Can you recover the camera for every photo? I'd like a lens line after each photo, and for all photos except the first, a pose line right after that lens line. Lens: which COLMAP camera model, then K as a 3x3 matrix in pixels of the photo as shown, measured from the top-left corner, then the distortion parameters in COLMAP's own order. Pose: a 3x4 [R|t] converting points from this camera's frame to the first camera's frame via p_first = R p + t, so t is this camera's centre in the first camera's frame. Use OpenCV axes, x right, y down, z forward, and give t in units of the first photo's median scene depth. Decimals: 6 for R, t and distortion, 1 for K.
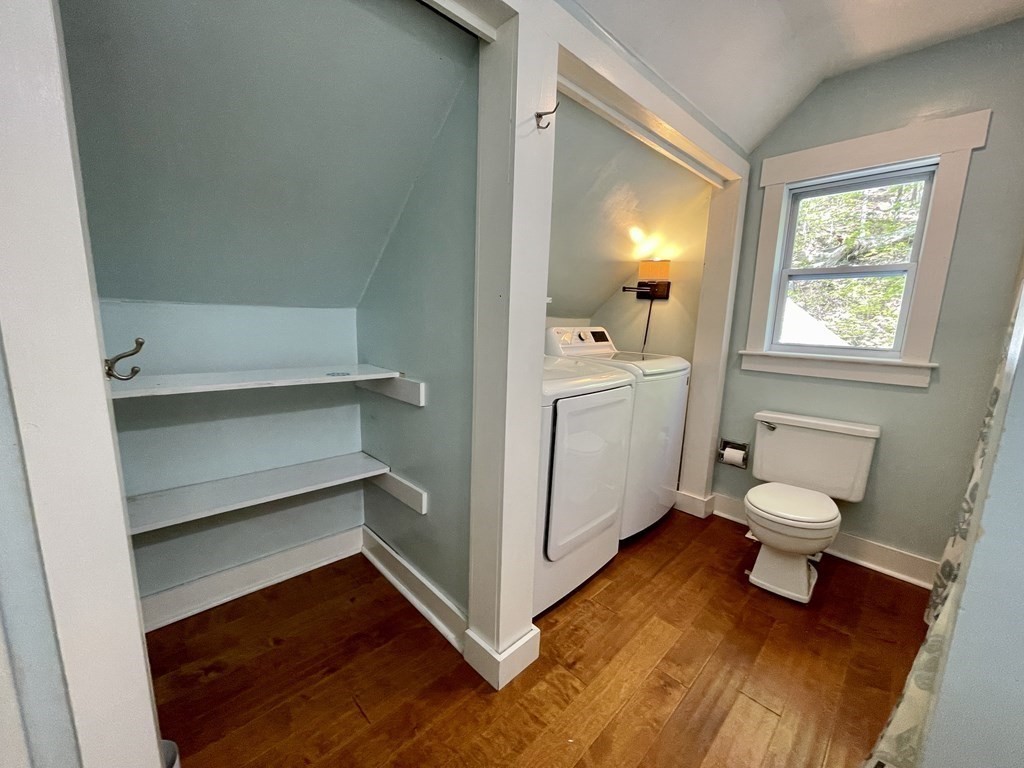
lens RADIAL K [[416.0, 0, 510.7], [0, 416.0, 386.2], [0, 0, 1]] dist [-0.001885, 0.000897]
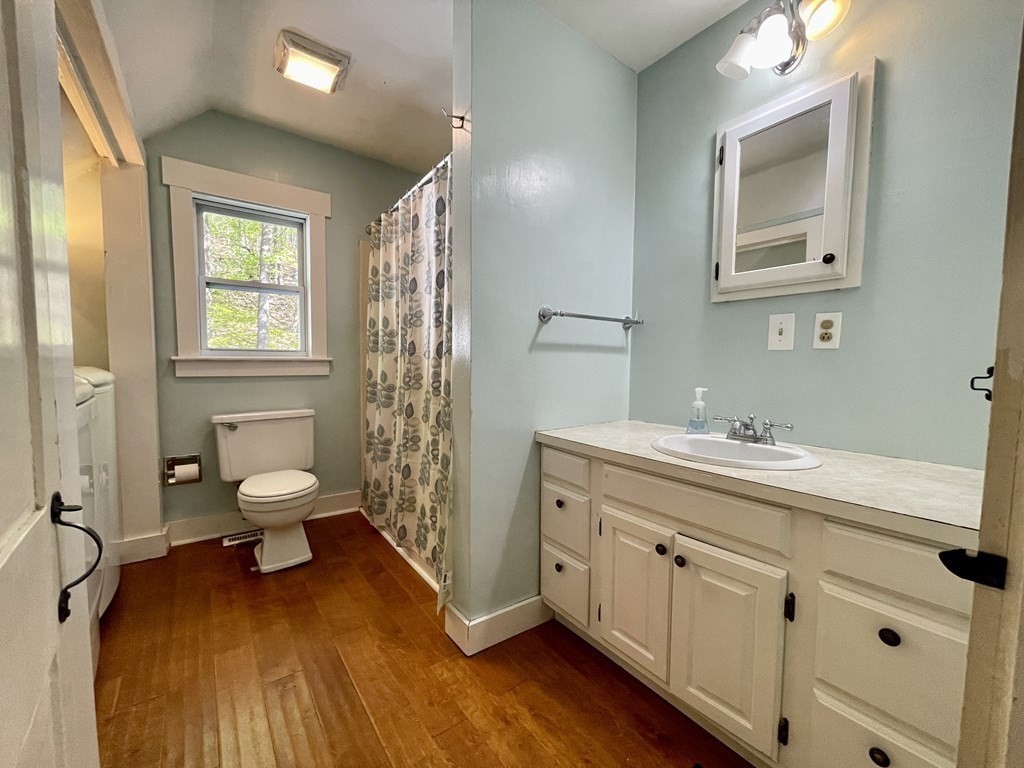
lens RADIAL K [[416.0, 0, 512.0], [0, 416.0, 387.8], [0, 0, 1]] dist [-0.001885, 0.000897]
pose [[0.127432, -0.088688, 0.987874, -0.280895], [0.155987, 0.985392, 0.068343, 0.038507], [-0.979505, 0.145386, 0.139404, 0.162295]]
